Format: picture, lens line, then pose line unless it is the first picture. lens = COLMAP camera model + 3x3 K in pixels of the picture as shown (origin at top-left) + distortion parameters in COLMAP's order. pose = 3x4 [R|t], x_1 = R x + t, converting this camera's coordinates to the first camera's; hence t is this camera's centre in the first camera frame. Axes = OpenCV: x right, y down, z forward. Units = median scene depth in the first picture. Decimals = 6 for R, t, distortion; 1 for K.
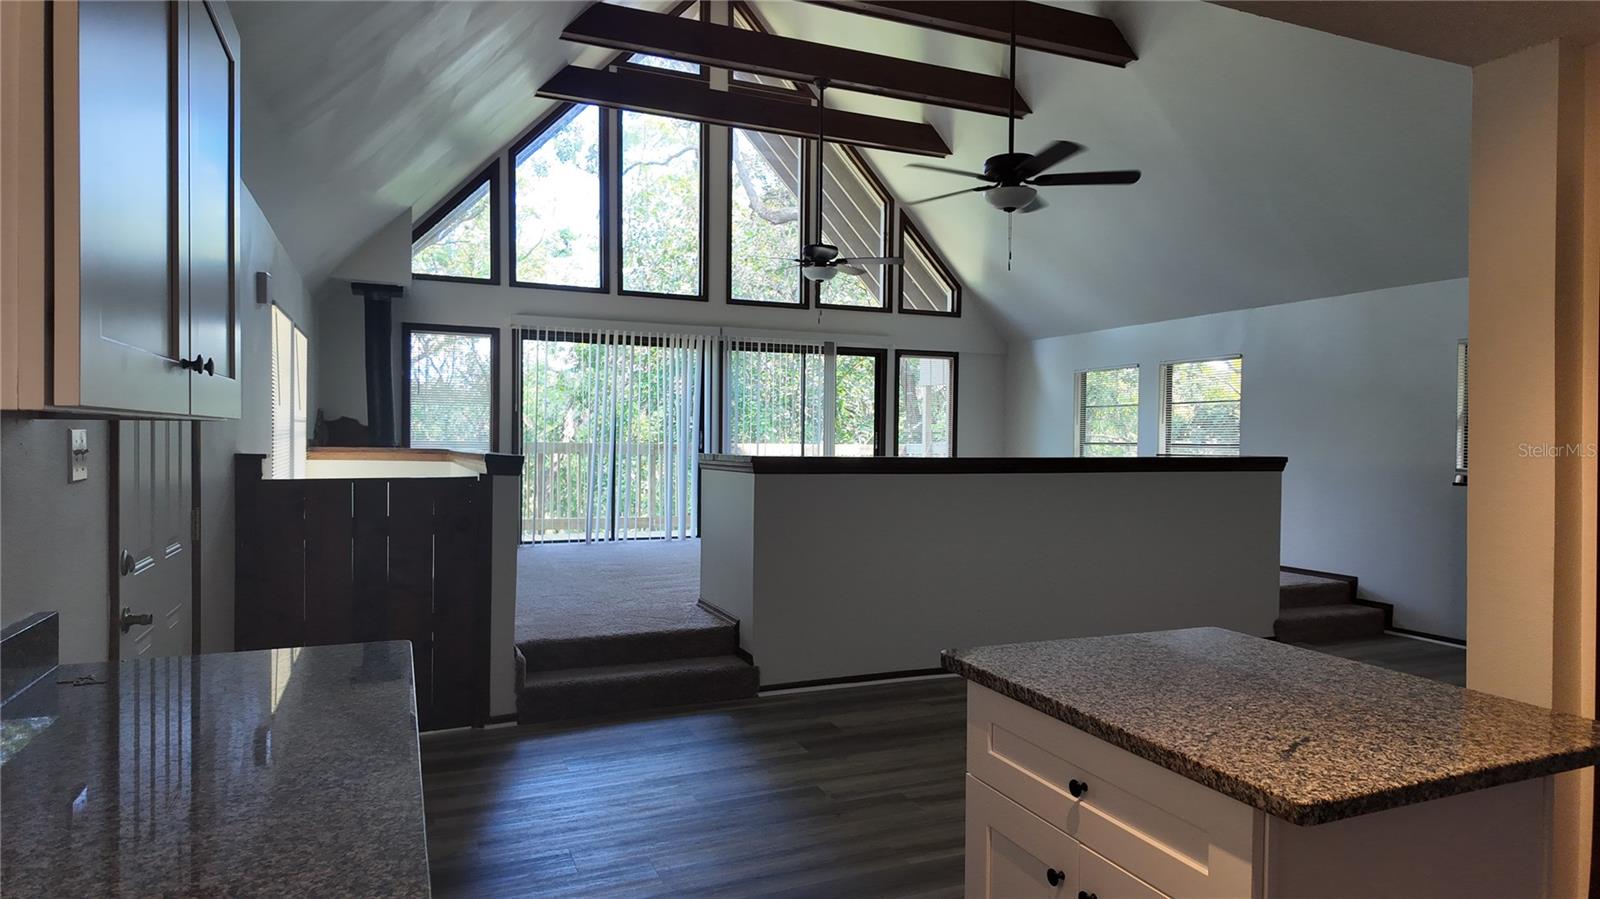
lens RADIAL K [[935.1, 0, 800.0], [0, 935.1, 449.5], [0, 0, 1]] dist [0.098333, -0.099764]
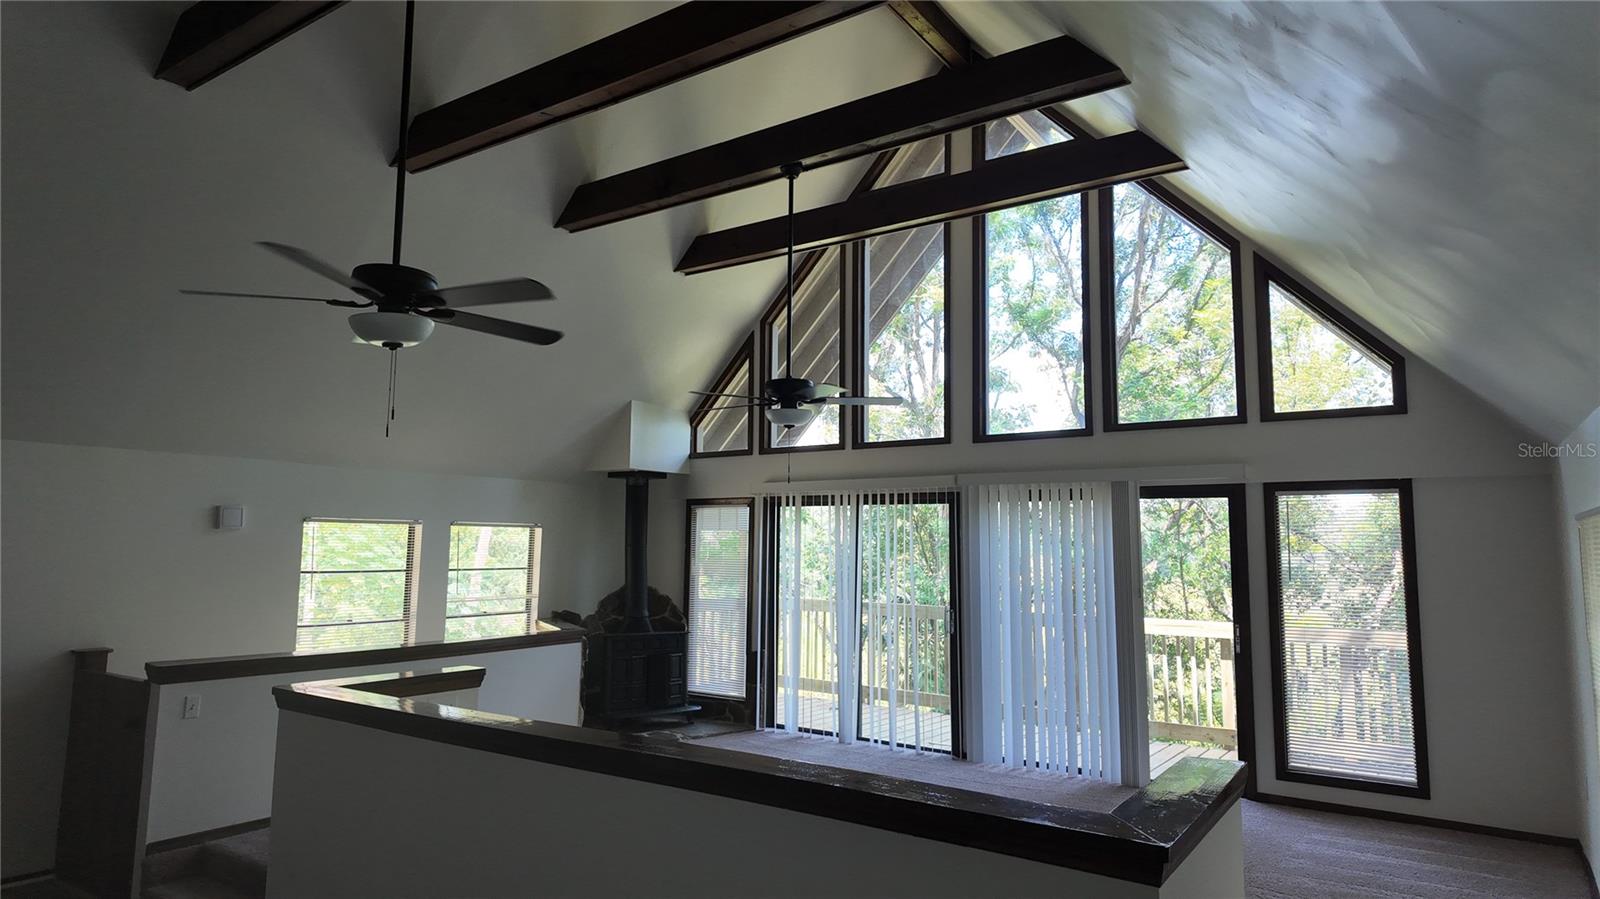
lens RADIAL K [[935.1, 0, 800.0], [0, 935.1, 449.5], [0, 0, 1]] dist [0.098333, -0.099764]
pose [[0.530017, -0.102730, -0.841741, 0.460095], [-0.026120, 0.990186, -0.137294, -0.040810], [0.847585, 0.094754, 0.522132, 0.464540]]
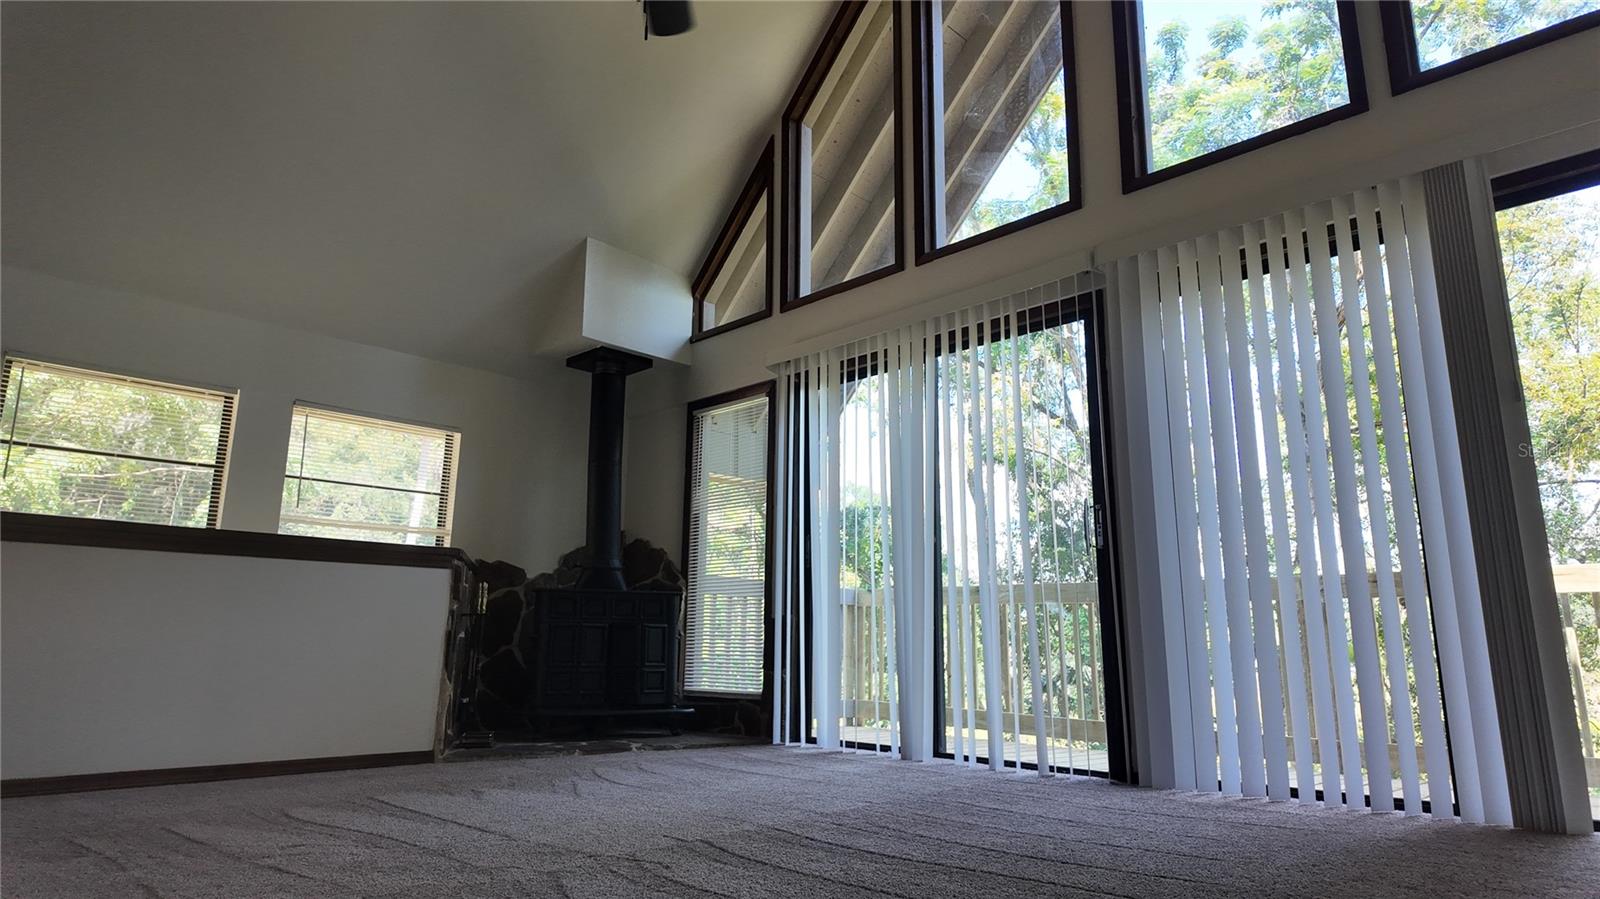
lens RADIAL K [[935.1, 0, 800.0], [0, 935.1, 449.5], [0, 0, 1]] dist [0.098333, -0.099764]
pose [[0.371076, -0.208064, -0.904993, 0.208653], [-0.034556, 0.970806, -0.237364, 0.054824], [0.927959, 0.119353, 0.353053, 0.702469]]
